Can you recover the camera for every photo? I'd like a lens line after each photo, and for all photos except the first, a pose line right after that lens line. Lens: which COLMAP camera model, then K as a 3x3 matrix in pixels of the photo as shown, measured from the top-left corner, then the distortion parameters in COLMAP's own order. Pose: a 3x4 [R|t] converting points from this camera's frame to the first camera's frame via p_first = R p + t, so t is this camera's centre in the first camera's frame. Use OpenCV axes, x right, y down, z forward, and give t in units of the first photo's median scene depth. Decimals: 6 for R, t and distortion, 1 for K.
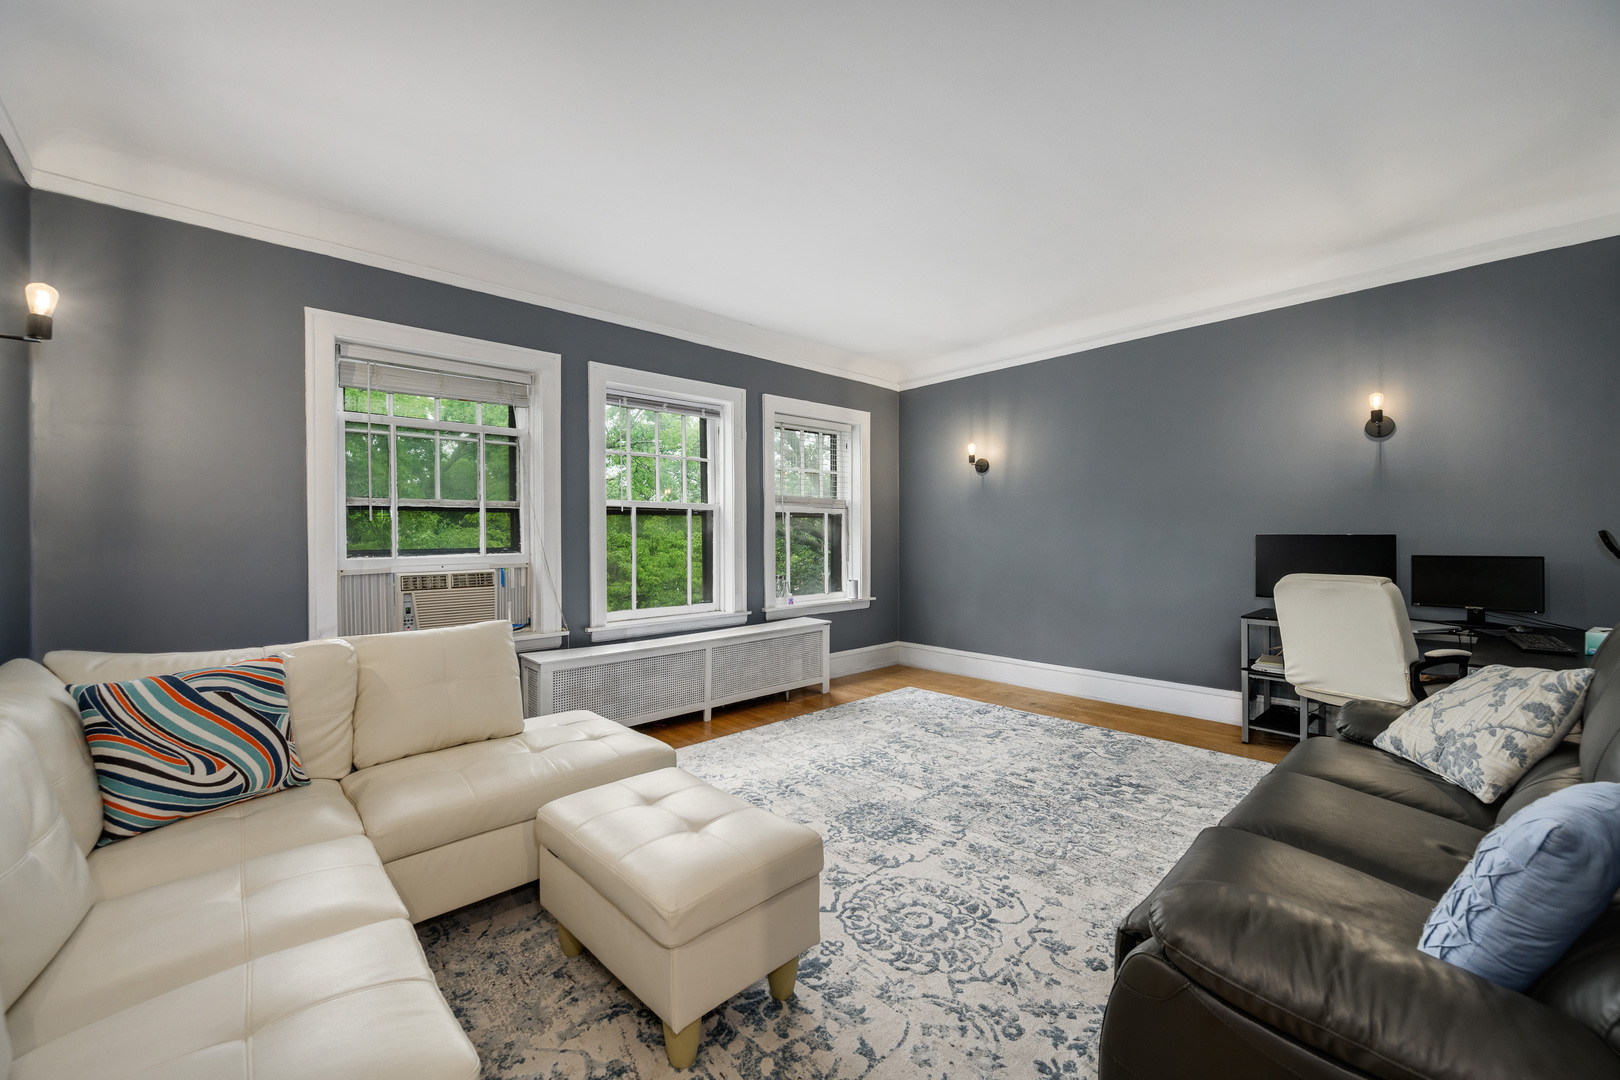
lens RADIAL K [[642.4, 0, 813.0], [0, 642.4, 532.0], [0, 0, 1]] dist [-0.003359, 0.000971]
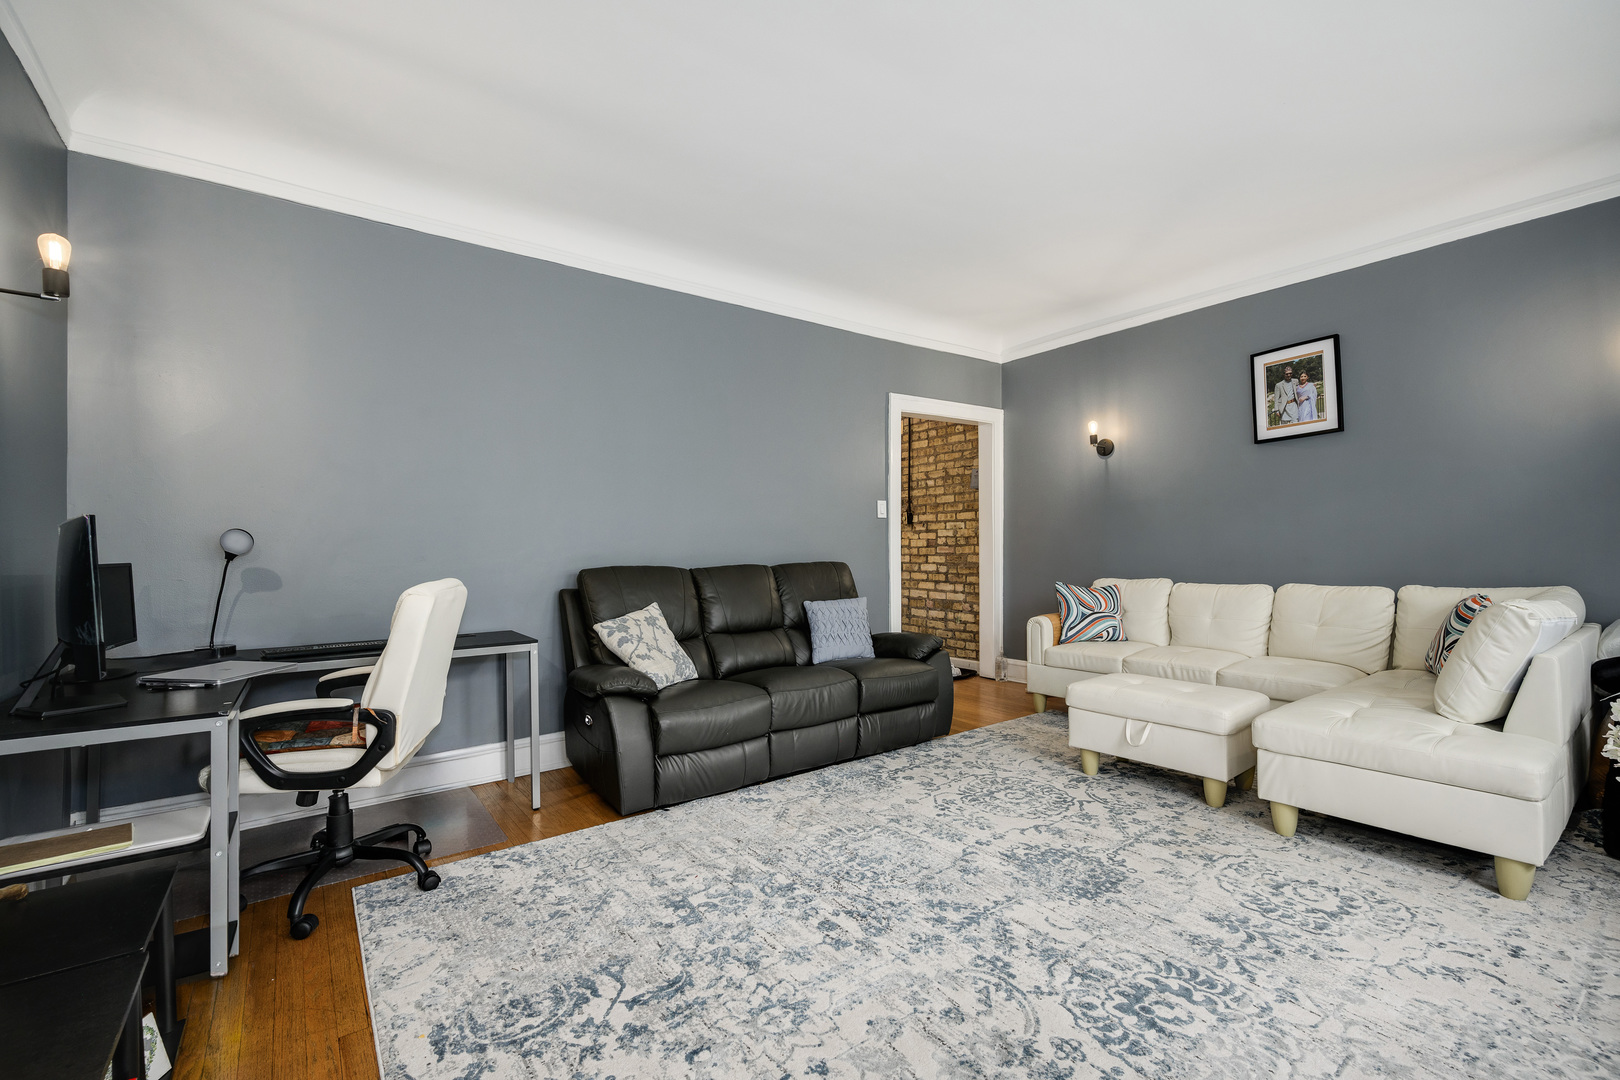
lens RADIAL K [[699.6, 0, 806.4], [0, 699.6, 544.2], [0, 0, 1]] dist [-0.001919, 0.000114]
pose [[-0.992916, 0.022007, 0.116763, 0.275118], [0.020748, 0.999713, -0.011990, 0.038857], [-0.116994, -0.009482, -0.993087, 1.662577]]
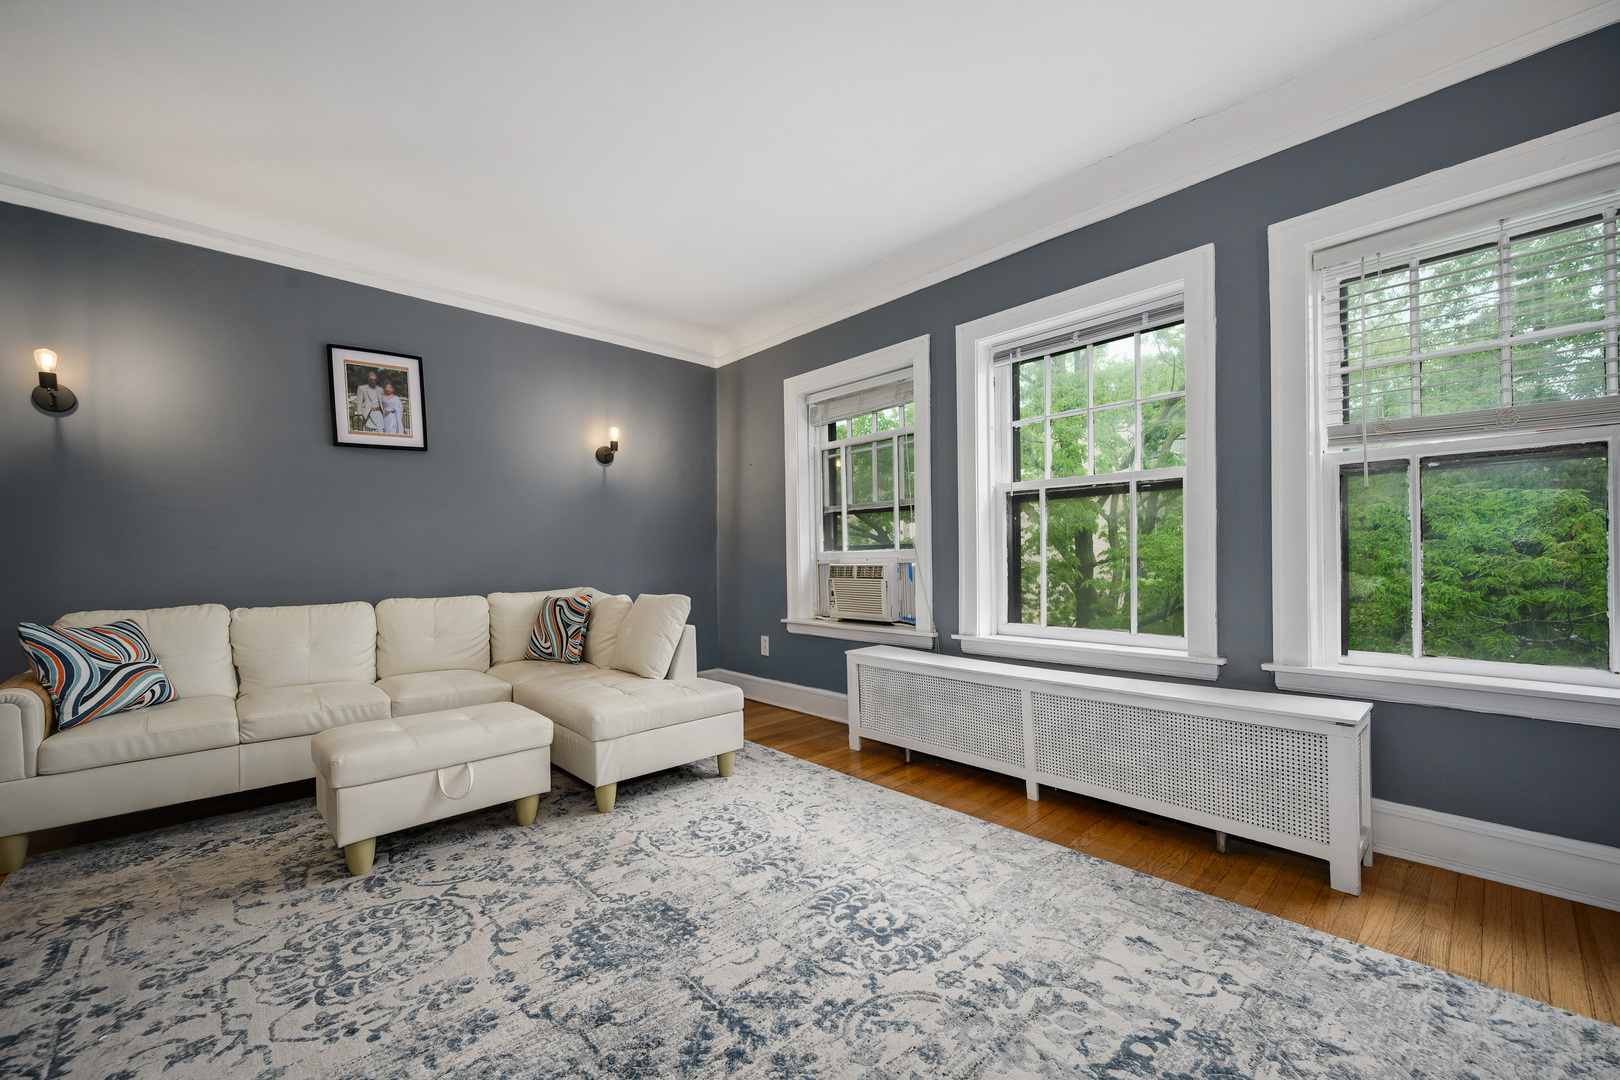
lens RADIAL K [[642.4, 0, 816.5], [0, 642.4, 557.8], [0, 0, 1]] dist [-0.003359, 0.000971]
pose [[-0.002944, 0.008774, -0.999957, 0.673919], [0.016777, 0.999821, 0.008723, 0.044713], [0.999855, -0.016750, -0.003091, 1.047677]]
